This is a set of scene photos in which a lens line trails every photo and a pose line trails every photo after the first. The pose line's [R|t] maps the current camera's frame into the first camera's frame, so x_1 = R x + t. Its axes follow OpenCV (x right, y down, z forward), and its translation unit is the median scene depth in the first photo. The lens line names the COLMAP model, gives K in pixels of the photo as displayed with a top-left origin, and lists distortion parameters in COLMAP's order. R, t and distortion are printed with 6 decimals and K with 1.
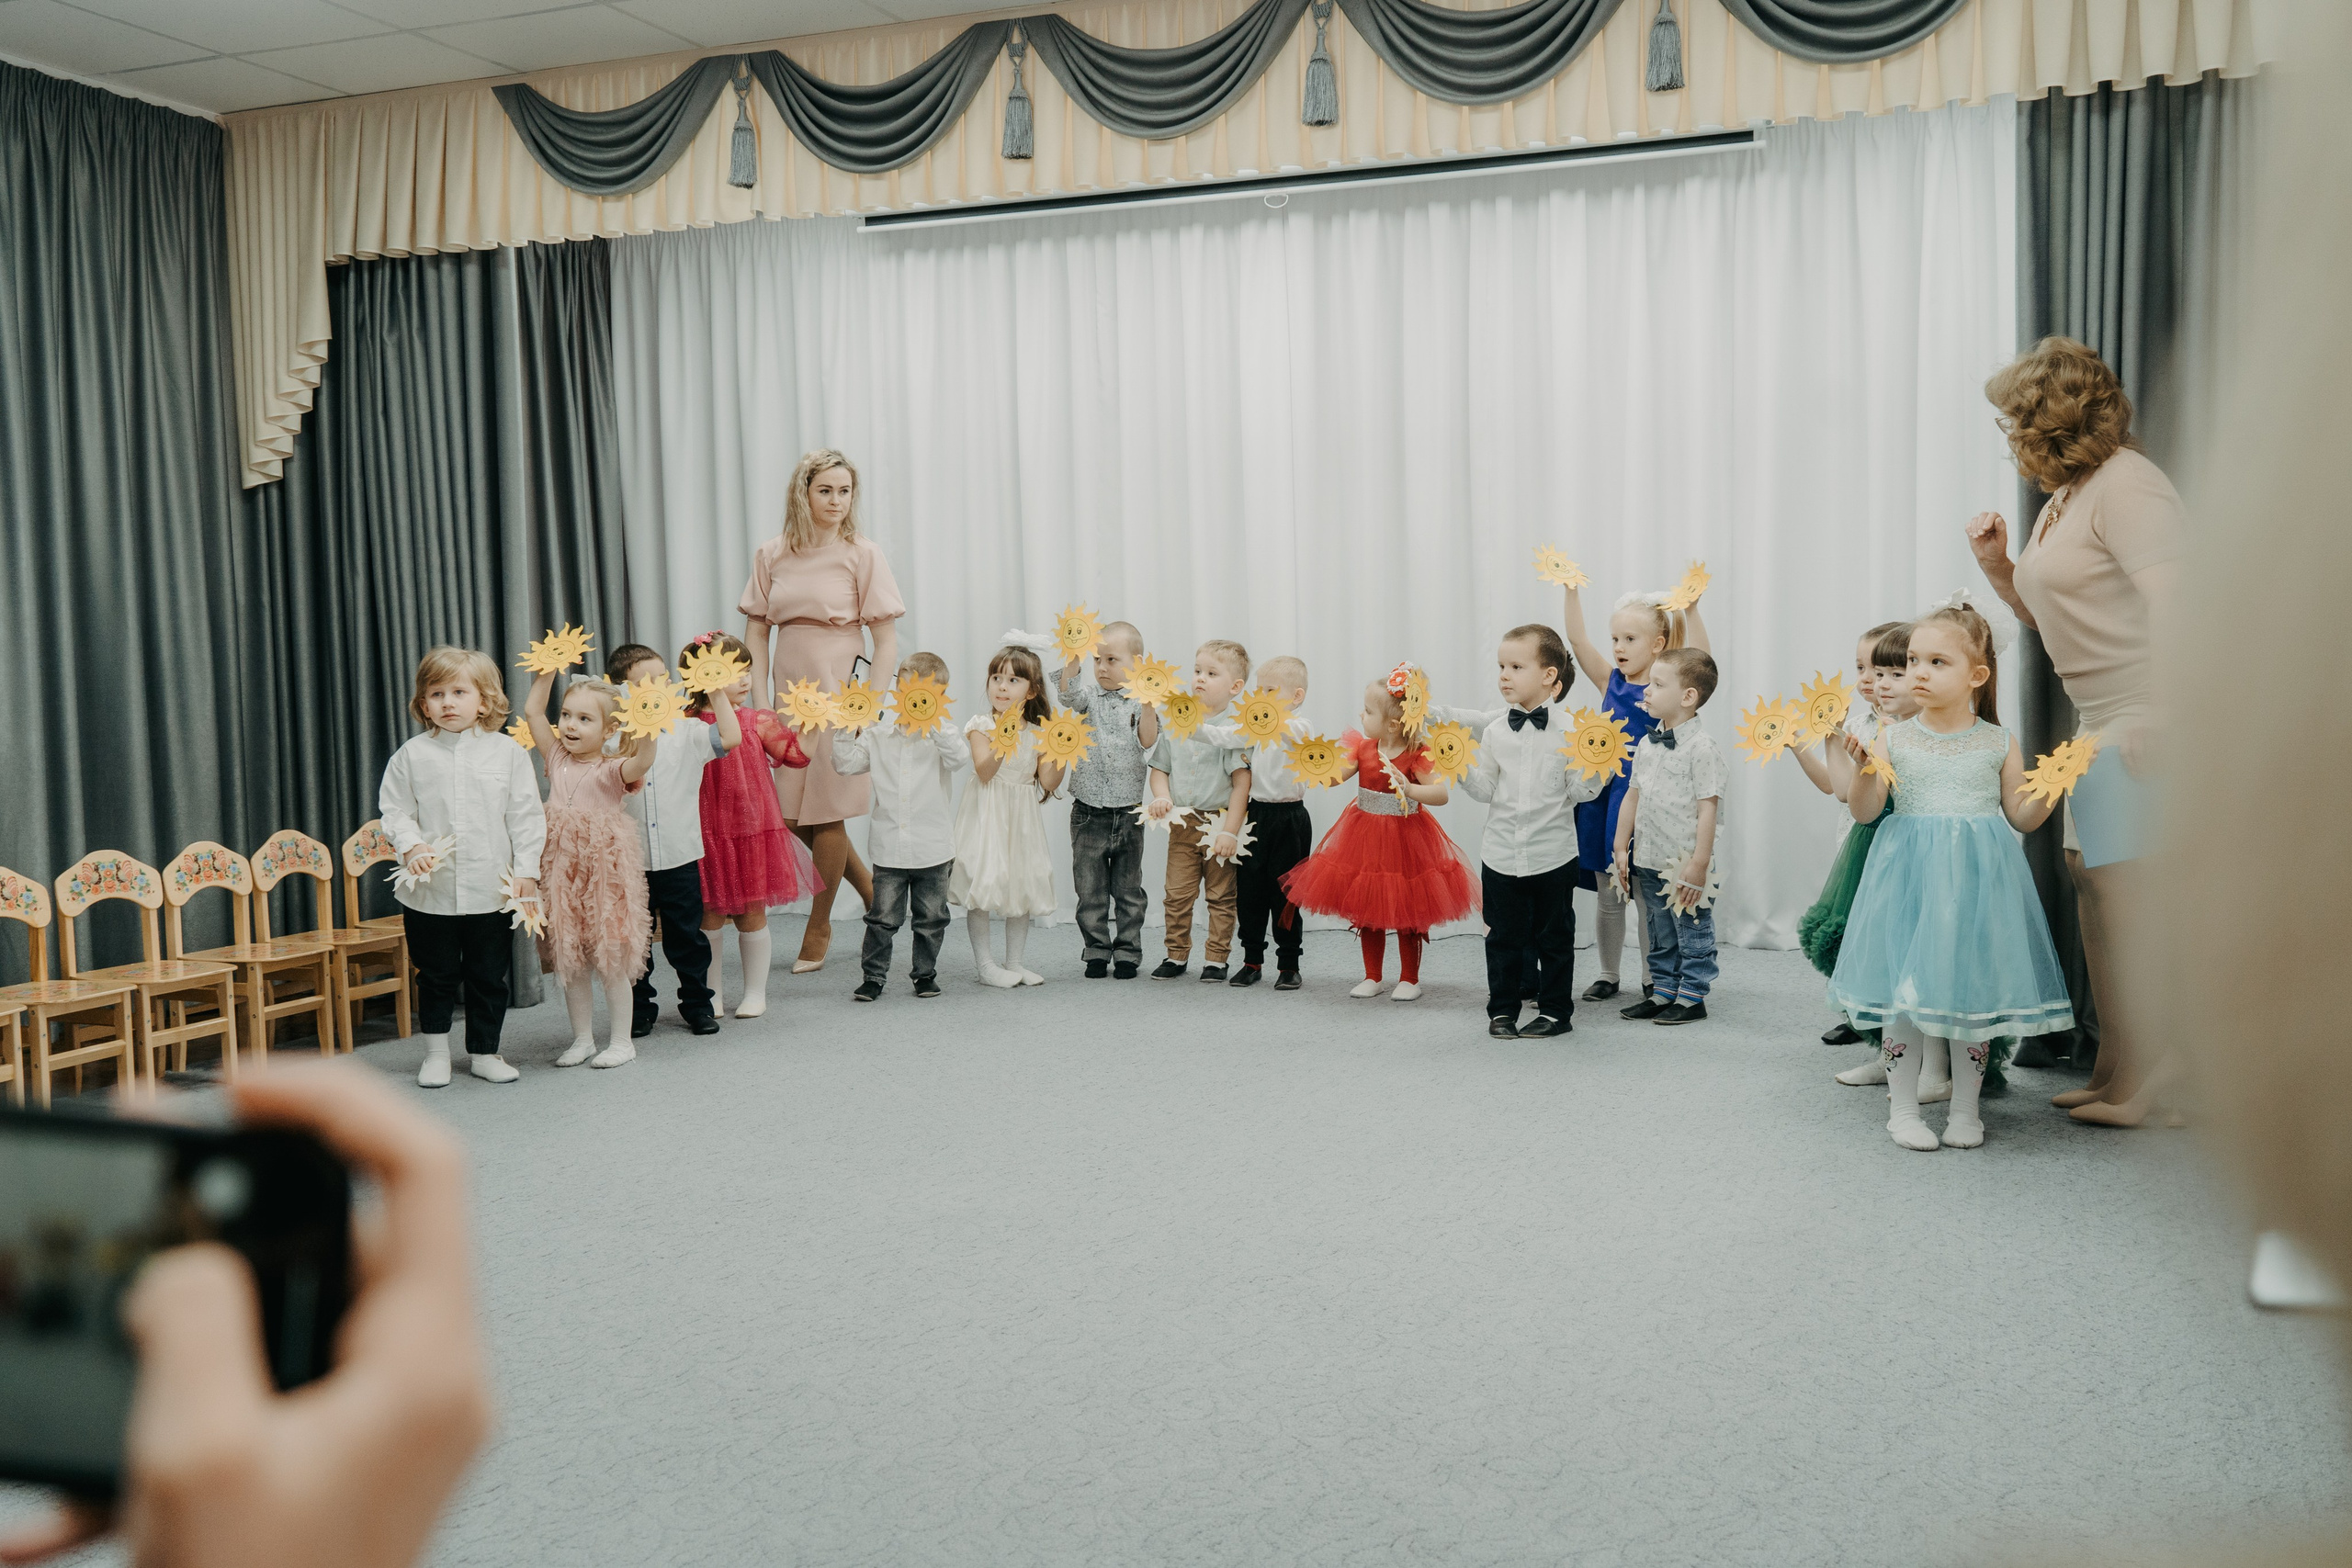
lens RADIAL K [[2075.8, 0, 1169.0], [0, 2075.8, 745.8], [0, 0, 1]] dist [0.005753, 0.008324]
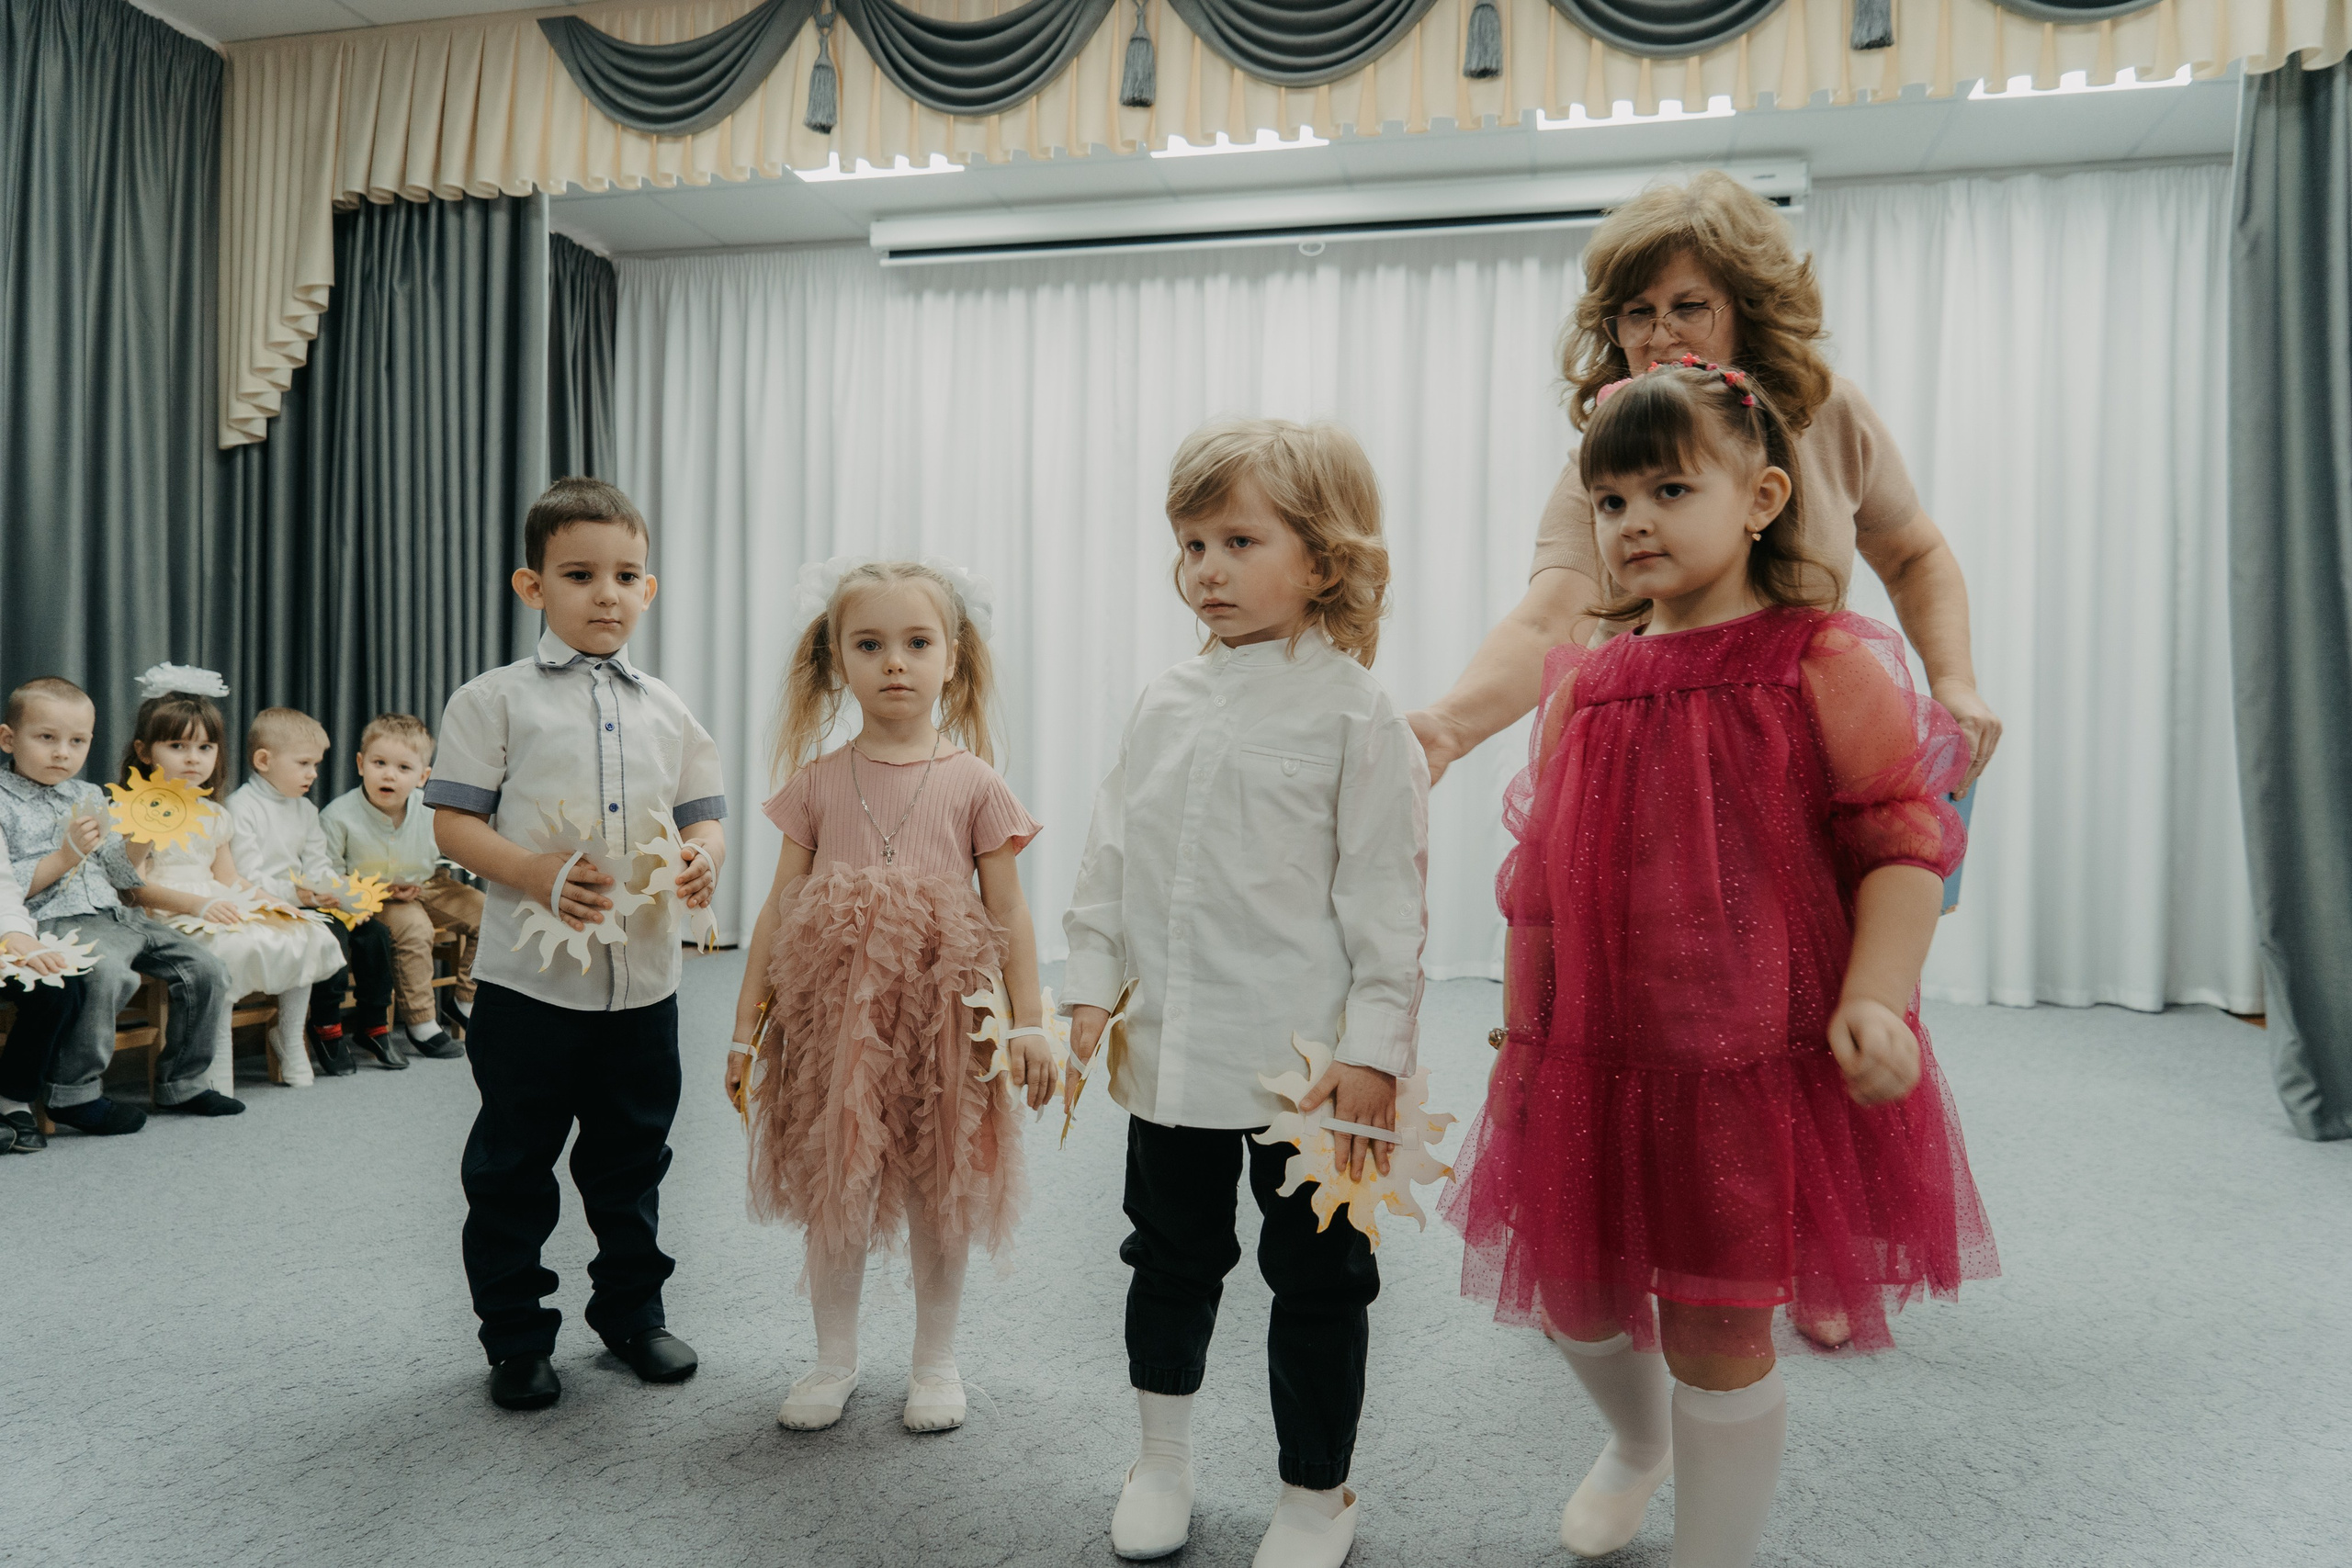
lens RADIAL K [[1642.4, 0, 1184.4], [0, 1642.4, 754.1], [0, 0, 1]] dist [-0.000936, -0.006525]
pose [[0.991687, 0.036981, 0.123244, -0.114612], [-0.029069, 0.997437, -0.065386, 0.045630], [-0.125346, 0.061260, 0.990220, 0.254943]]
